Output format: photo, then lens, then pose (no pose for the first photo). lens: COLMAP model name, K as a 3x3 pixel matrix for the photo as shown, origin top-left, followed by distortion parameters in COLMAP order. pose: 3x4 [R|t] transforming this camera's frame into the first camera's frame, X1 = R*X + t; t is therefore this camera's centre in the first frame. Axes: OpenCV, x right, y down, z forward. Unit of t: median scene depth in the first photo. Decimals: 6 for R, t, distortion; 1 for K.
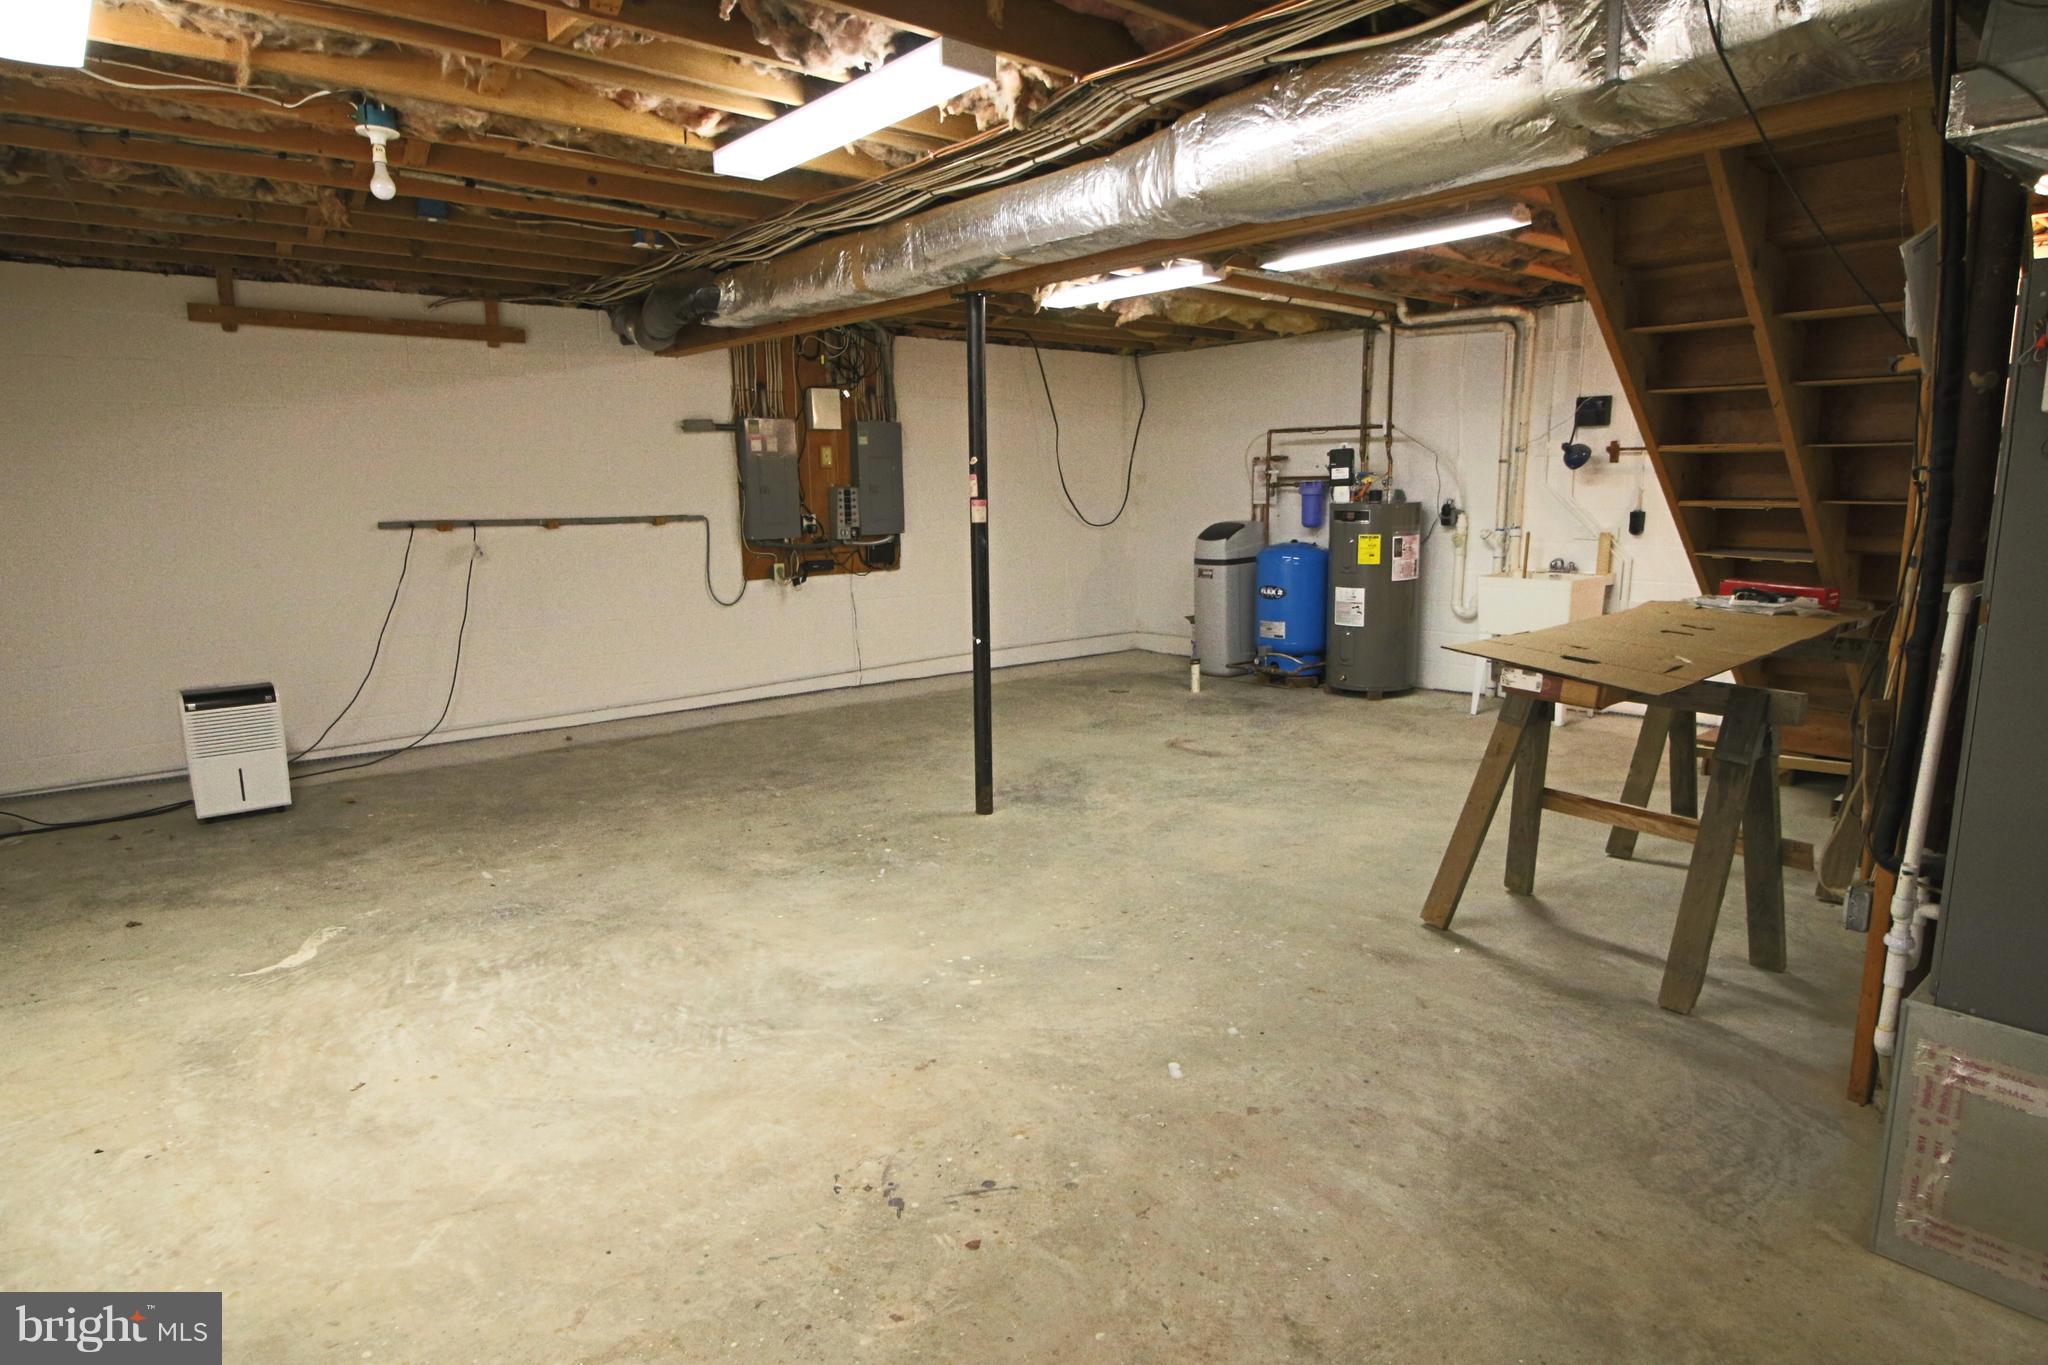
lens RADIAL K [[1173.6, 0, 1019.5], [0, 1173.6, 685.4], [0, 0, 1]] dist [-0.001423, -0.004727]
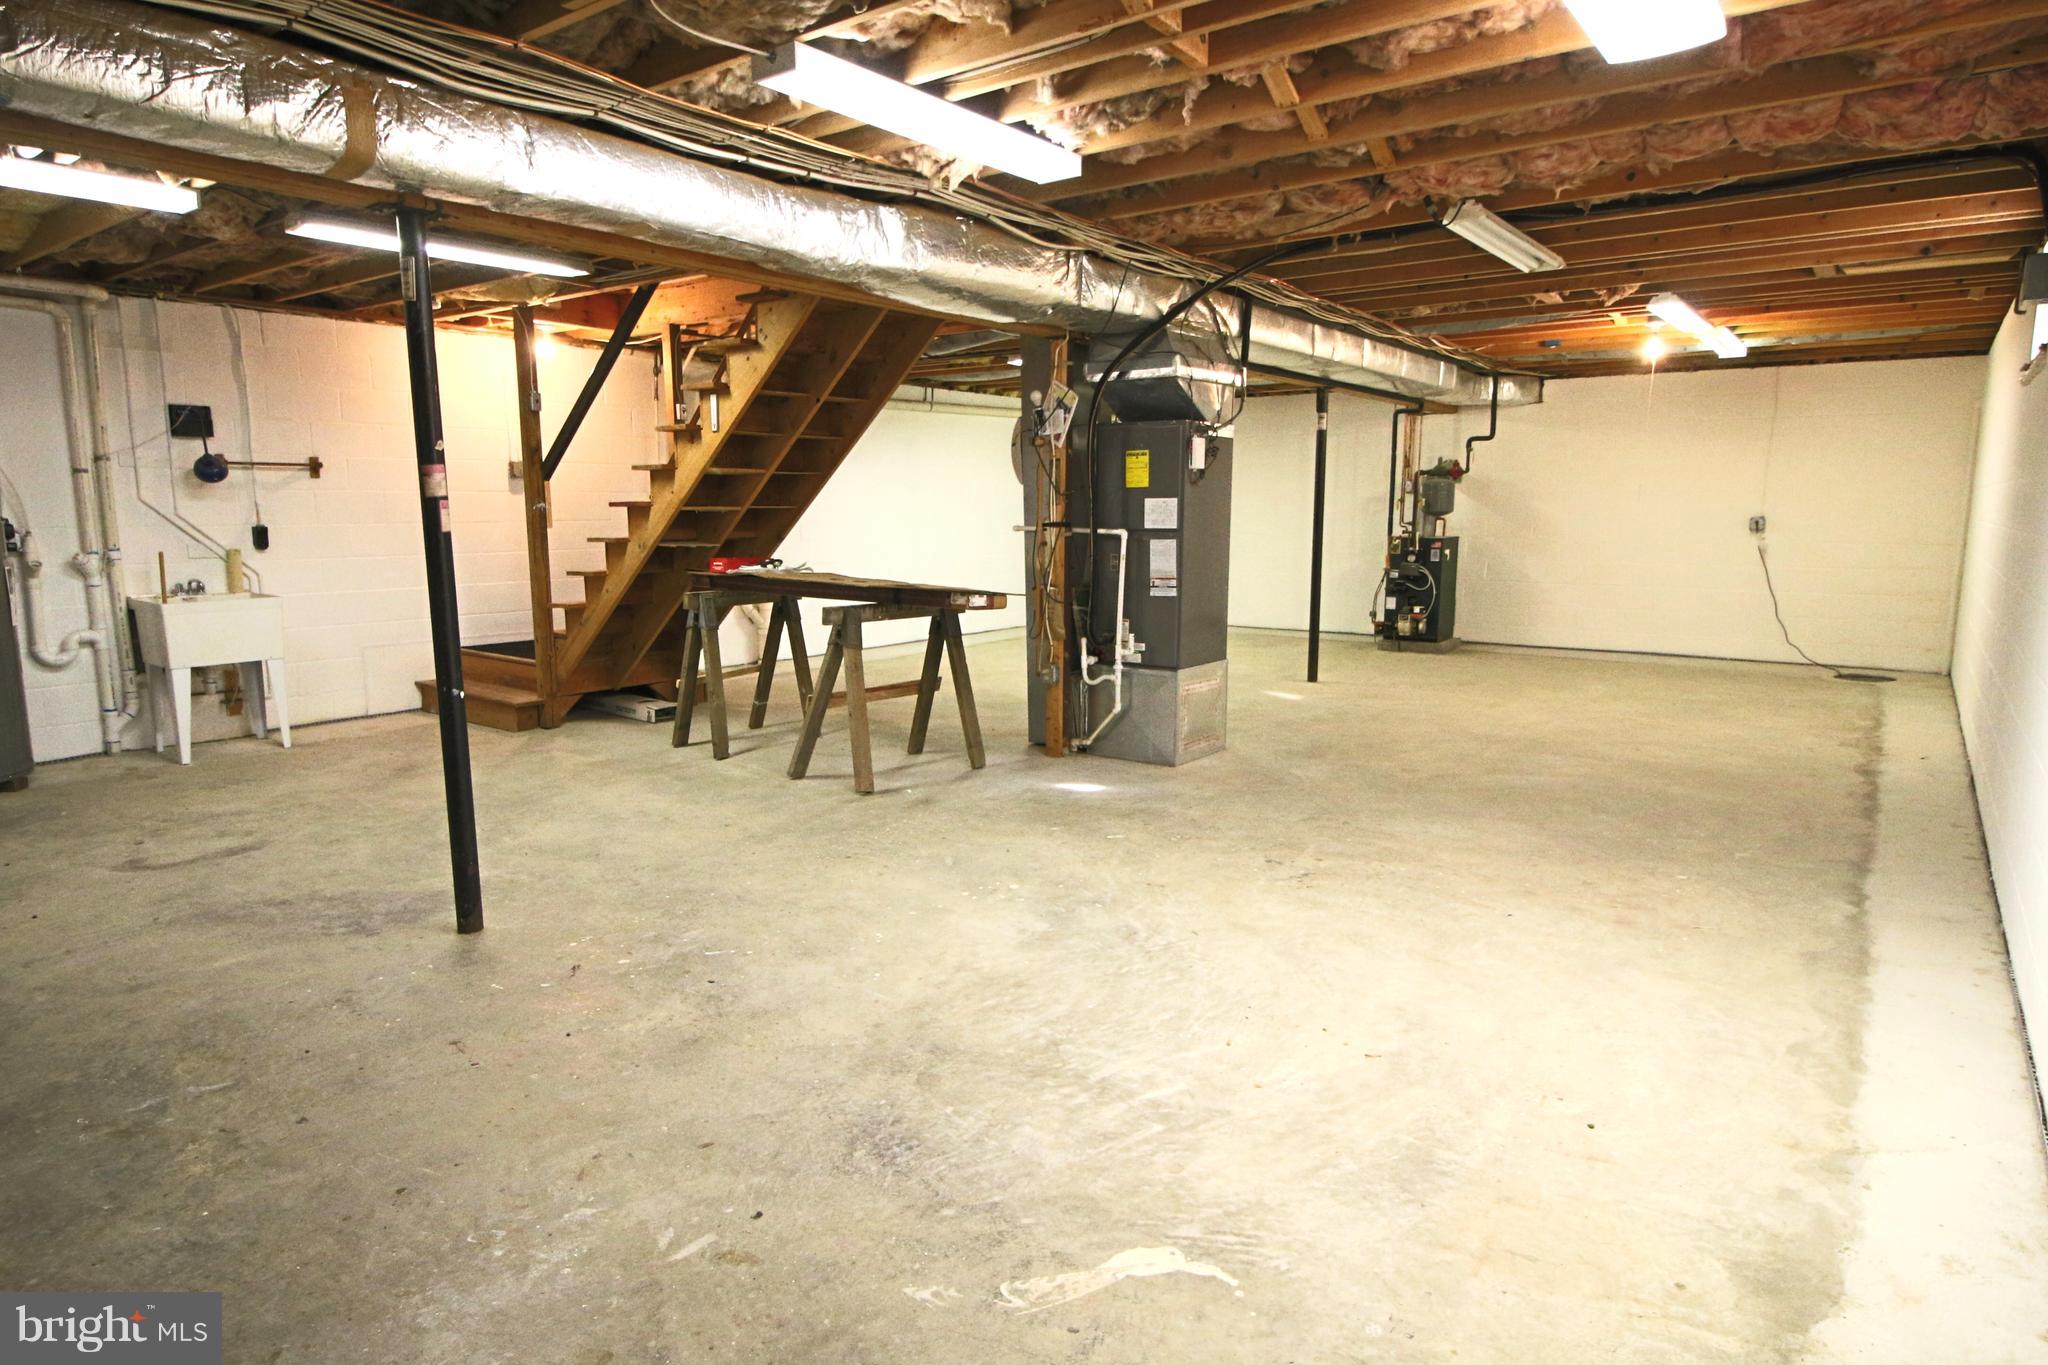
lens RADIAL K [[1173.6, 0, 1019.7], [0, 1173.6, 684.1], [0, 0, 1]] dist [-0.001423, -0.004727]
pose [[-0.217589, -0.135620, 0.966572, -1.123831], [0.170077, 0.969881, 0.174371, -0.154925], [-0.961108, 0.202333, -0.187970, 1.112302]]
